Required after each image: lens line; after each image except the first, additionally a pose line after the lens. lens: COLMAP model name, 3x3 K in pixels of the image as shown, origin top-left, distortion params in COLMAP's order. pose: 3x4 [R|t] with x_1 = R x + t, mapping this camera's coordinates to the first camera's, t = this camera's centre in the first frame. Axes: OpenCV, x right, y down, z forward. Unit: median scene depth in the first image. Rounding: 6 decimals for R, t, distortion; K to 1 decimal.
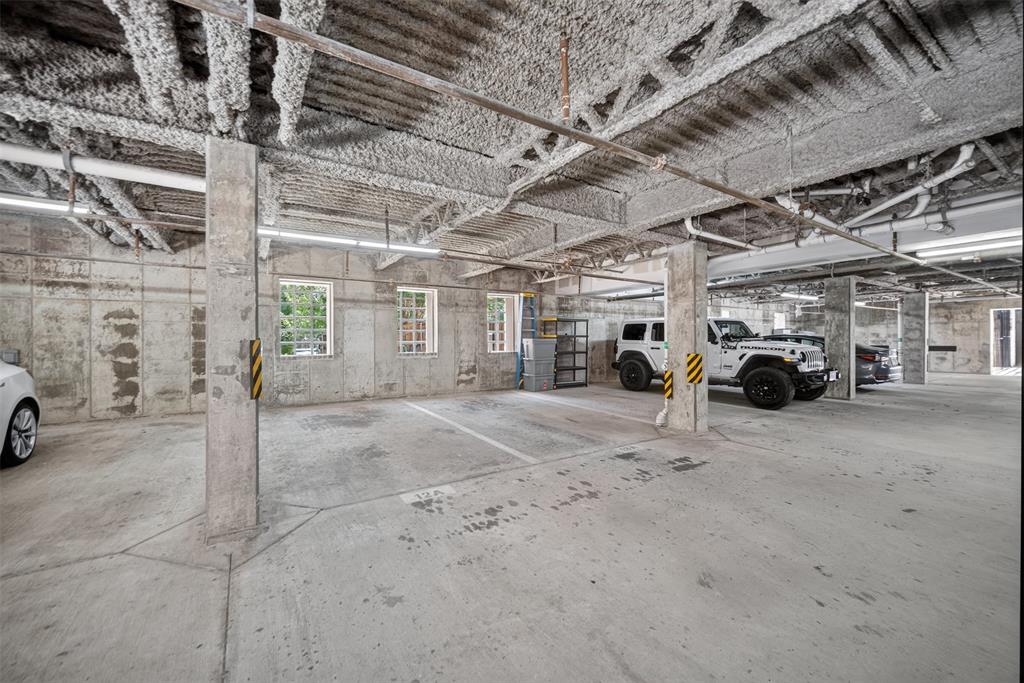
lens RADIAL K [[409.5, 0, 500.5], [0, 409.5, 342.3], [0, 0, 1]] dist [-0.002026, -0.000187]
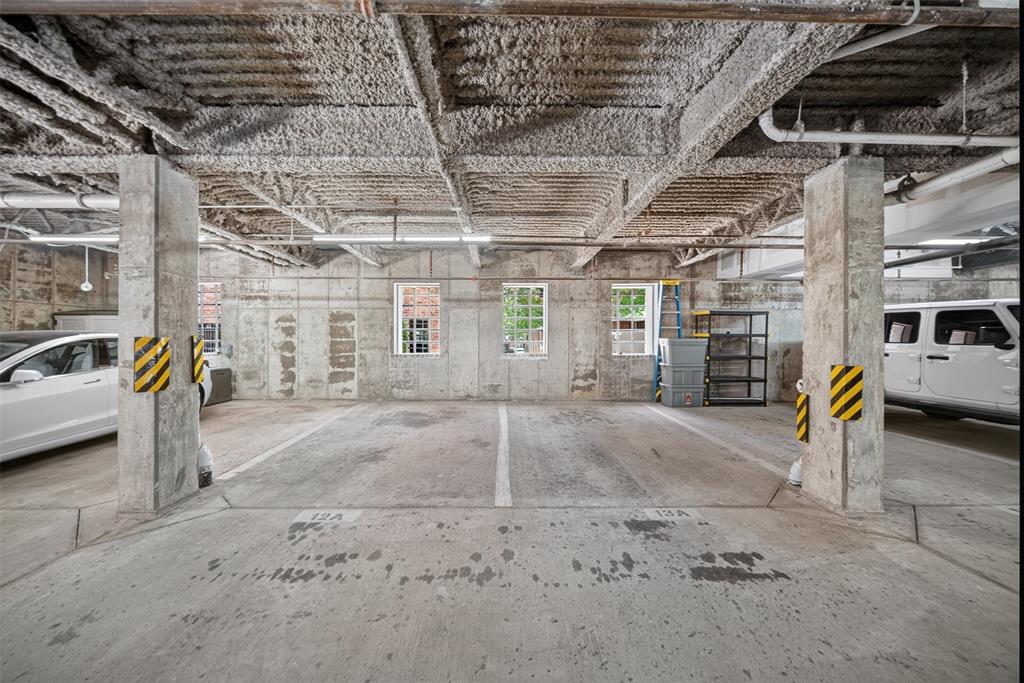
lens RADIAL K [[409.5, 0, 500.5], [0, 409.5, 342.3], [0, 0, 1]] dist [-0.002026, -0.000187]
pose [[0.845007, 0.006105, -0.534720, 0.357525], [-0.007131, 0.999975, 0.000148, 0.000965], [0.534708, 0.003688, 0.845029, 0.281286]]
